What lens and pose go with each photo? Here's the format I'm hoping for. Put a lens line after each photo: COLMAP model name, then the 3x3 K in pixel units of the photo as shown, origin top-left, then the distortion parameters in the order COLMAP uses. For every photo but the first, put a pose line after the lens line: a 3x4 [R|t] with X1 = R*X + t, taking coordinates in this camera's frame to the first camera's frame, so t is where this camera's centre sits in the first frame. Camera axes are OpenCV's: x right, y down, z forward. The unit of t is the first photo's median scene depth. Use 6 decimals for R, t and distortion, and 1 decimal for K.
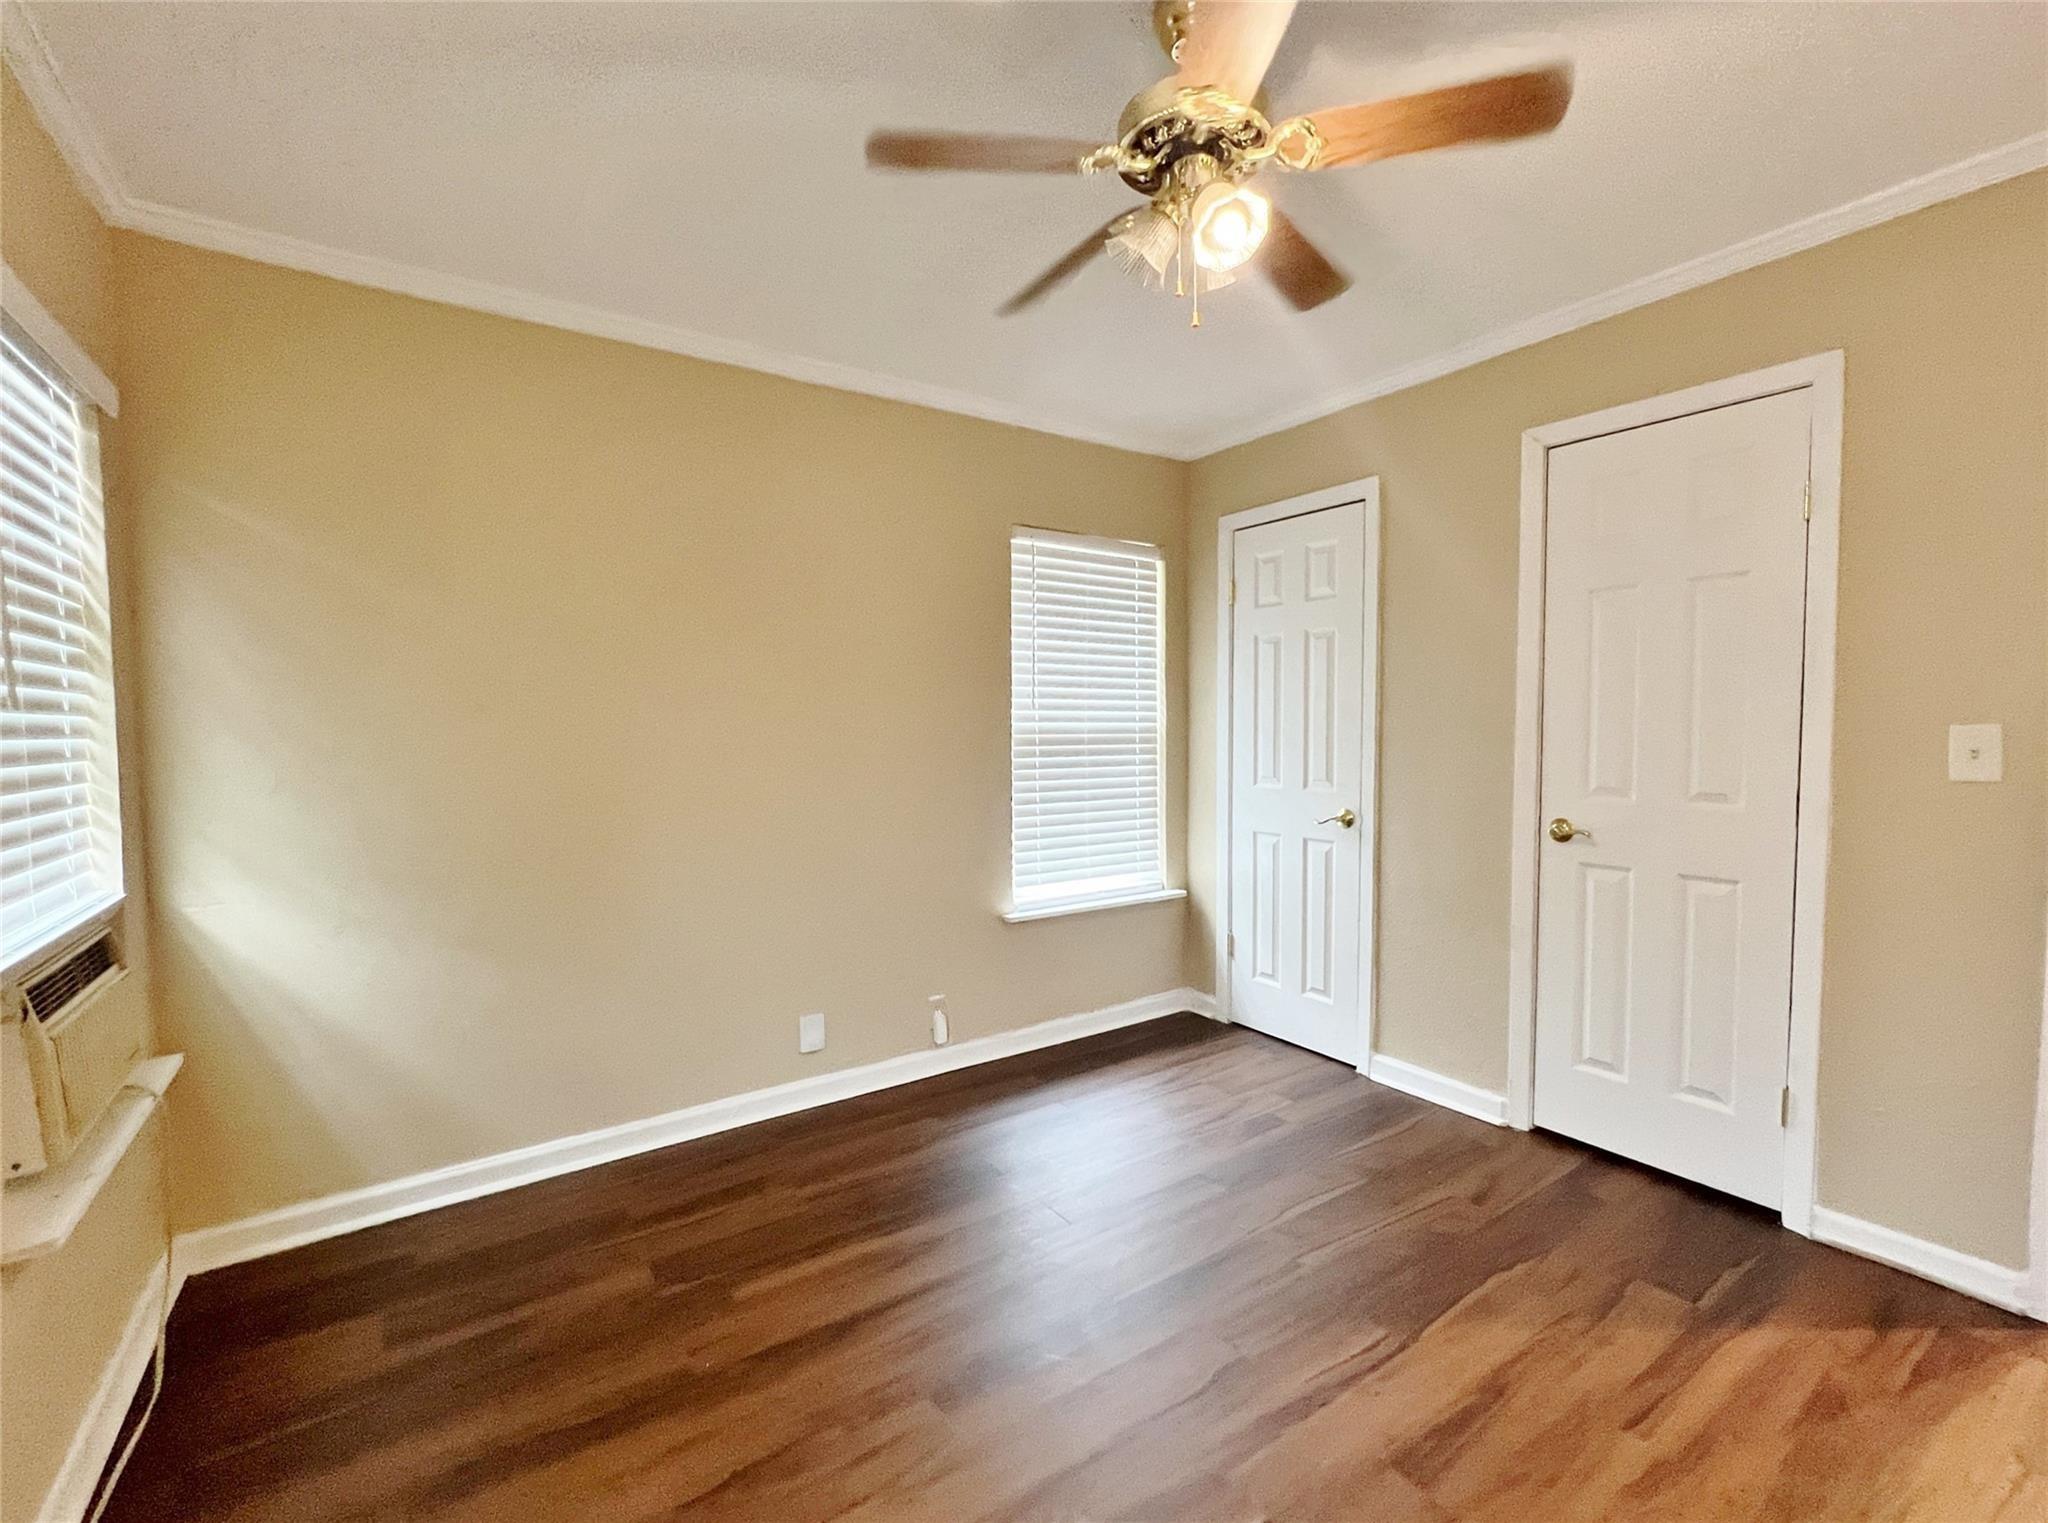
lens RADIAL K [[893.7, 0, 1028.1], [0, 893.7, 770.9], [0, 0, 1]] dist [-0.001810, -0.000347]
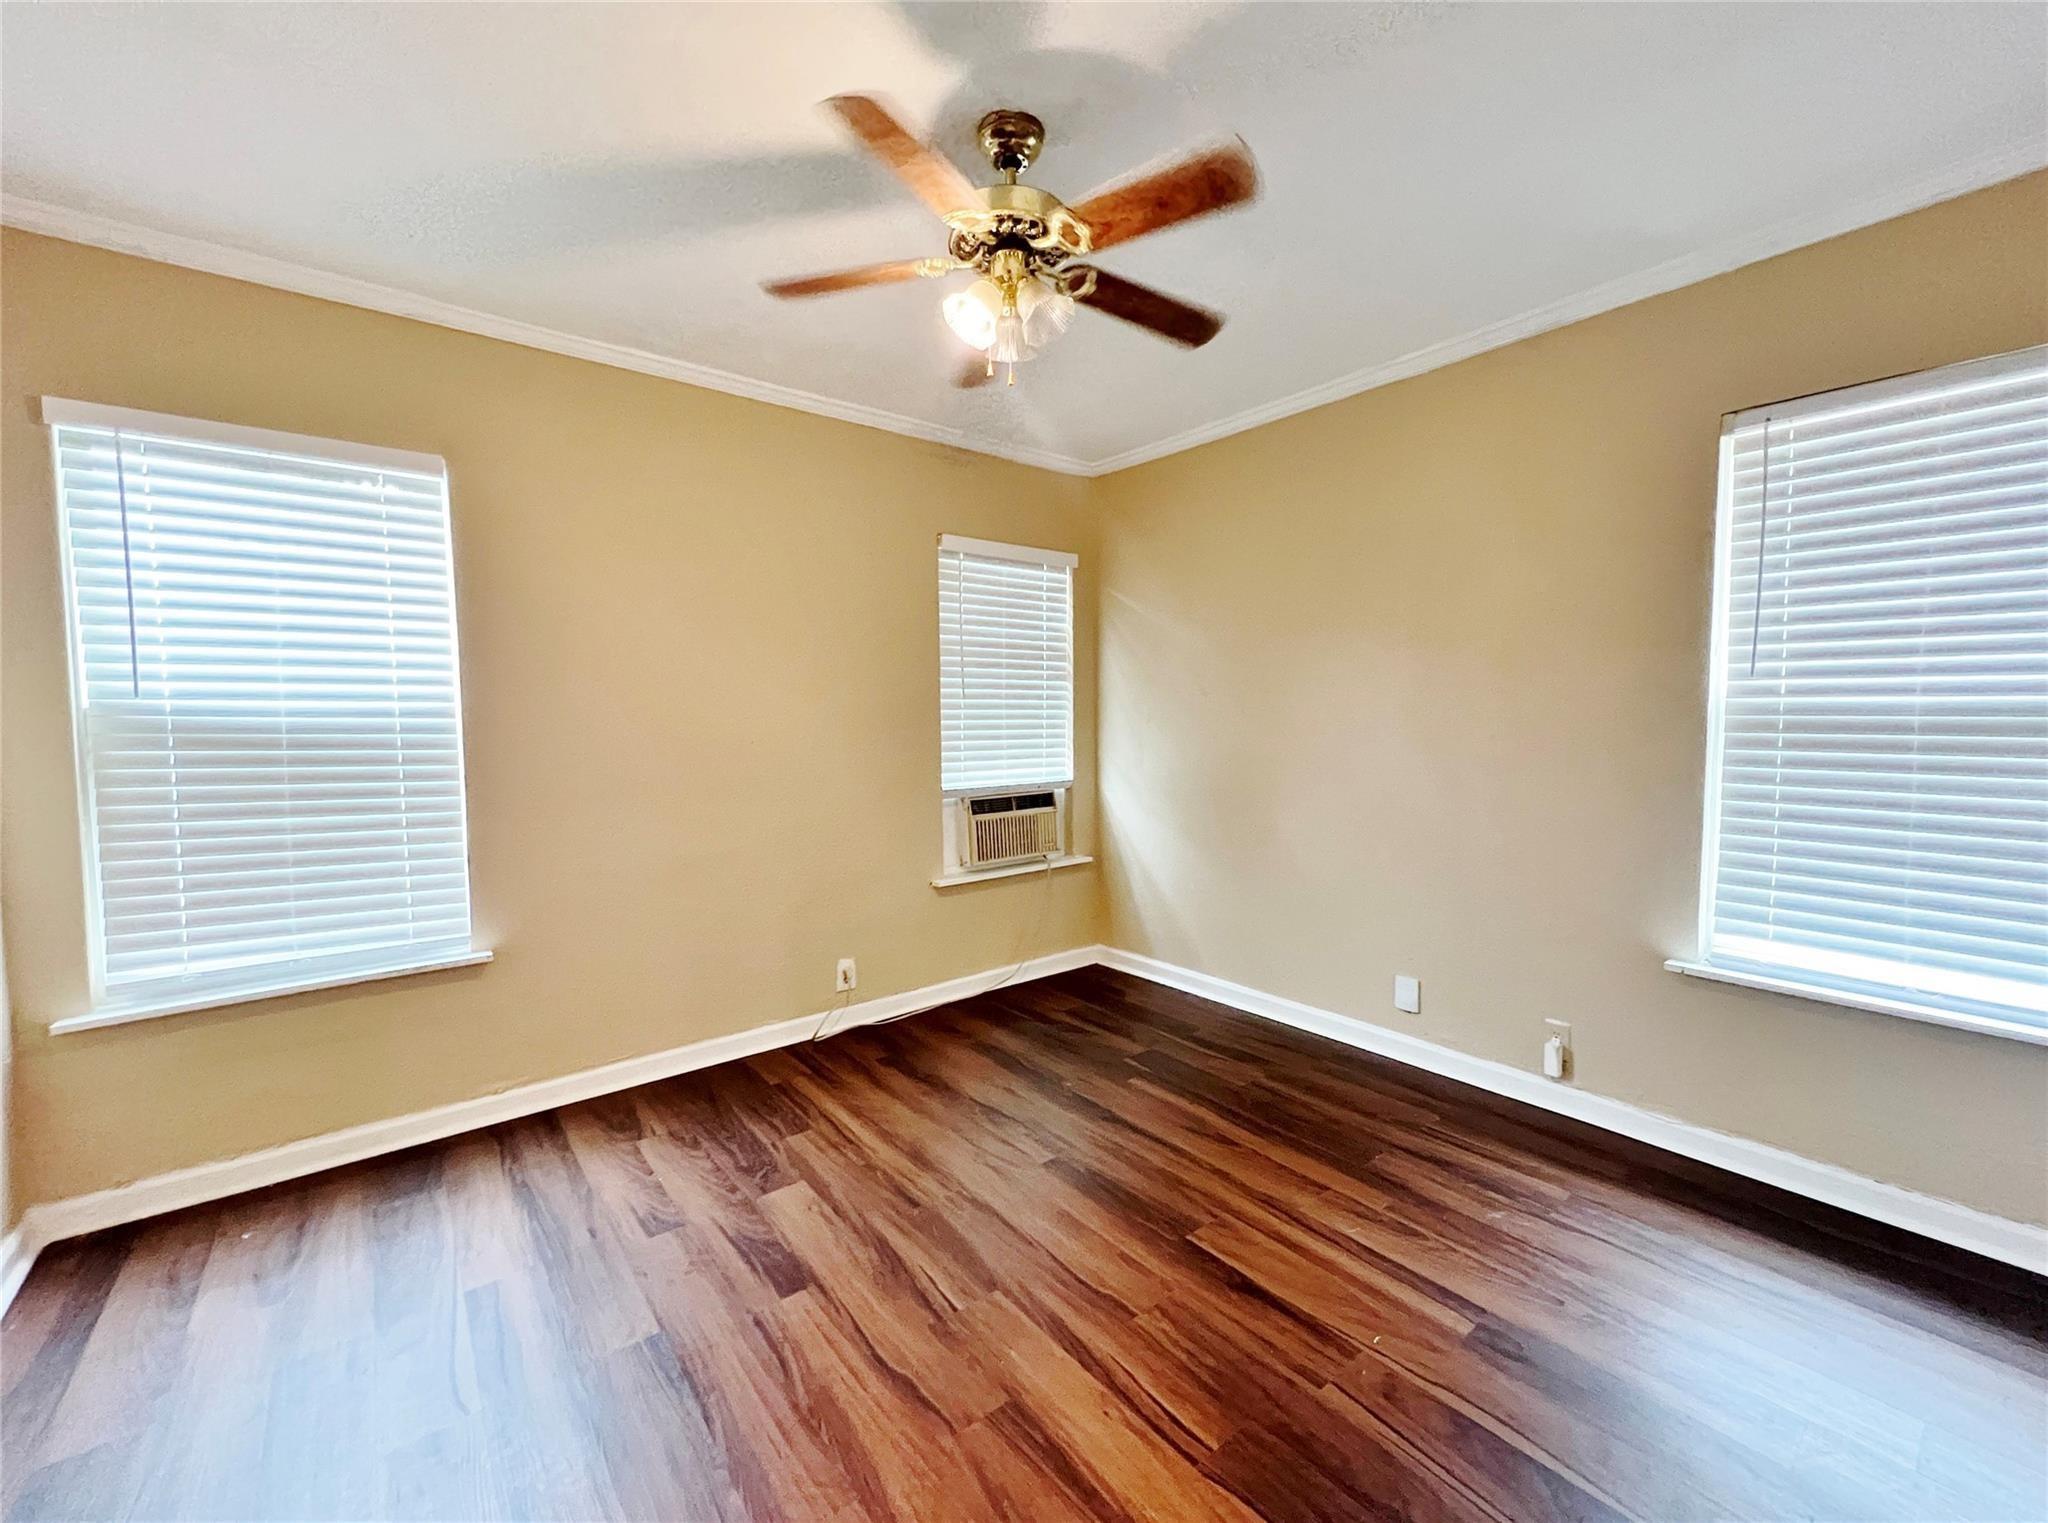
lens RADIAL K [[828.7, 0, 1029.9], [0, 828.7, 763.0], [0, 0, 1]] dist [0.001468, -0.000223]
pose [[0.074141, 0.069968, -0.994790, 0.815448], [-0.046703, 0.996685, 0.066621, -0.028504], [0.996154, 0.041520, 0.077163, 0.554931]]
